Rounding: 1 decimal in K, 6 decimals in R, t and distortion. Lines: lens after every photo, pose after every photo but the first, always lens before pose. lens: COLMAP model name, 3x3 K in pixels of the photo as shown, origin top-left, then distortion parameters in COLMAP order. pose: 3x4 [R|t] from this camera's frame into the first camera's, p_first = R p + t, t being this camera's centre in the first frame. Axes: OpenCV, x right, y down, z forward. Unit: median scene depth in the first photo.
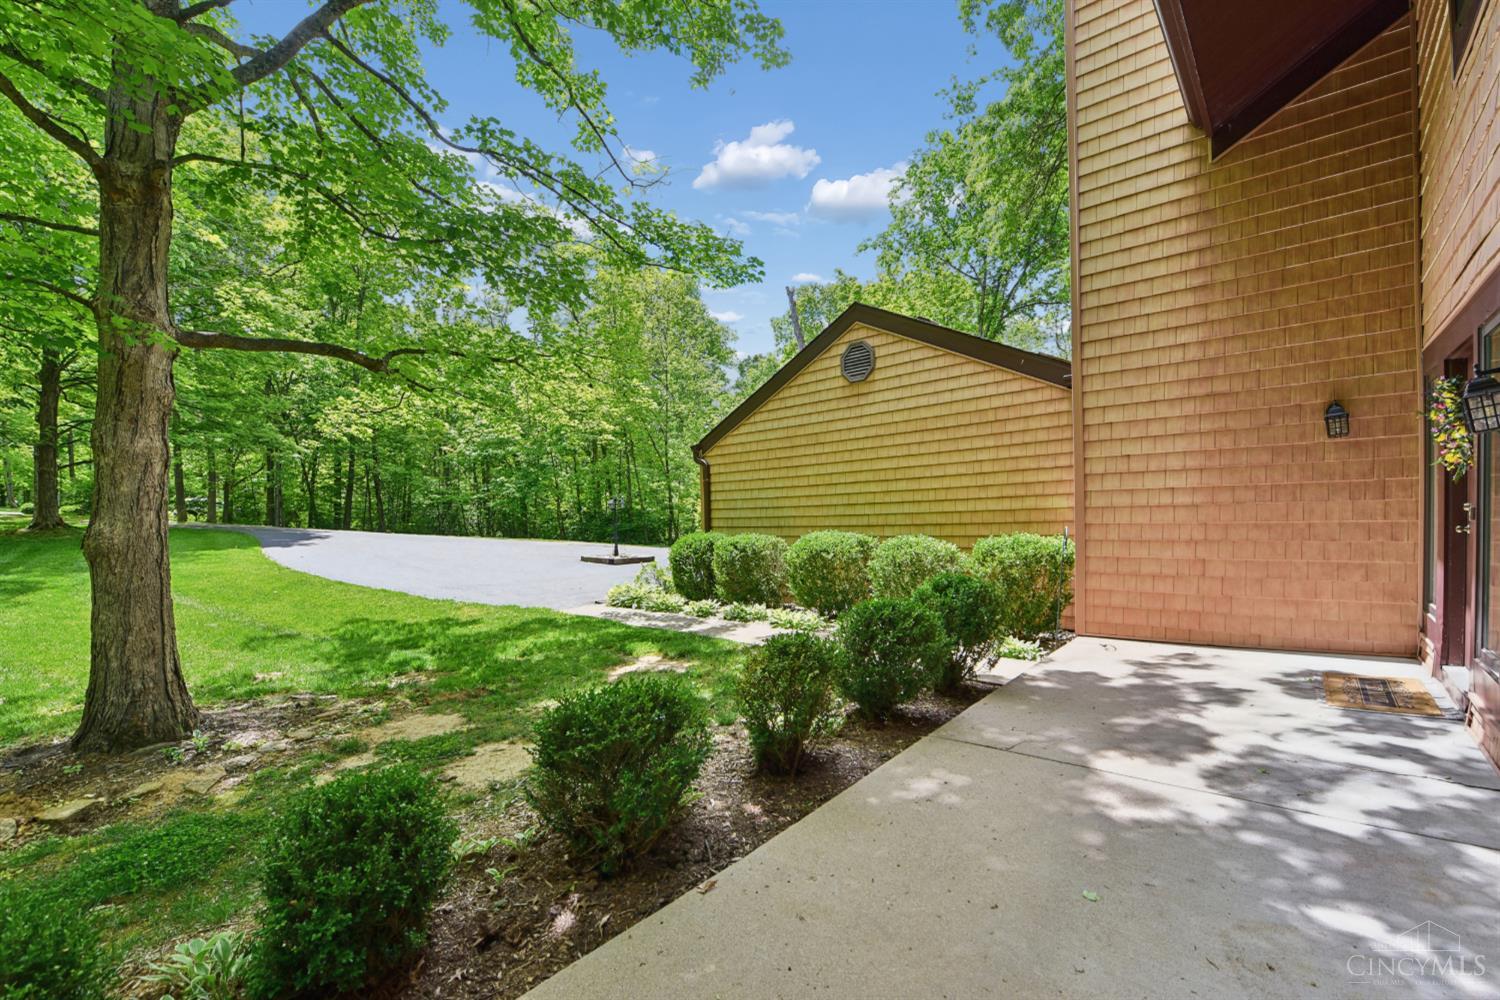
lens RADIAL K [[615.1, 0, 749.4], [0, 615.1, 506.0], [0, 0, 1]] dist [-0.019058, -0.000631]
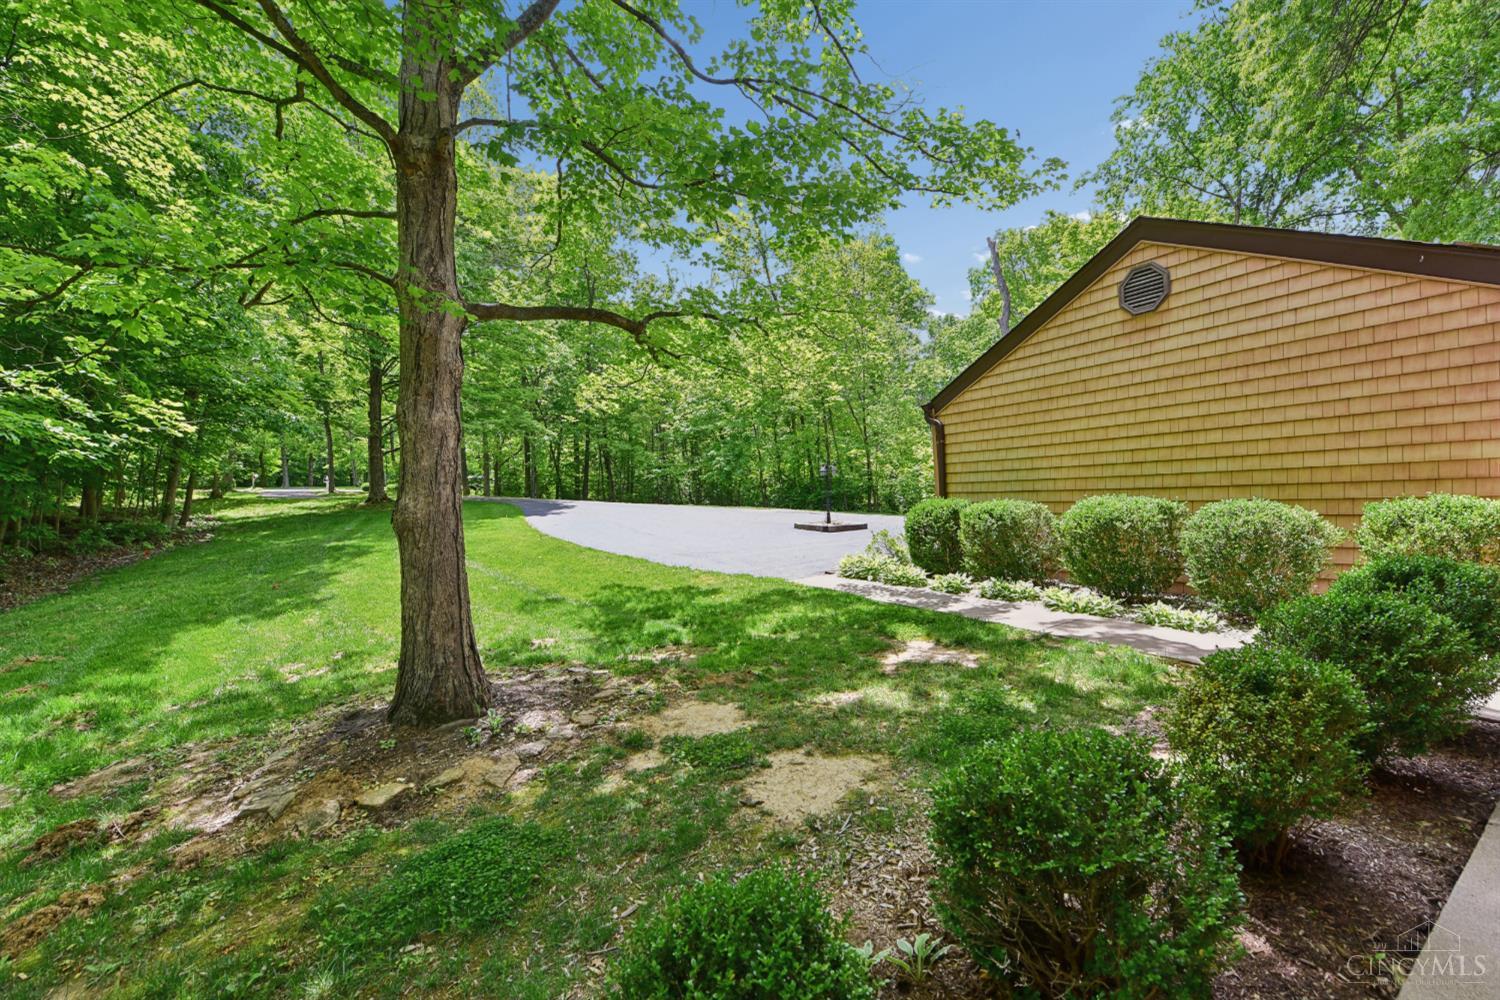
lens RADIAL K [[599.1, 0, 760.6], [0, 599.1, 475.8], [0, 0, 1]] dist [-0.019521, -0.000055]
pose [[0.956731, -0.022939, -0.290067, -0.104312], [0.024076, 0.999710, 0.000353, 0.002917], [0.289975, -0.007321, 0.957006, 0.102774]]
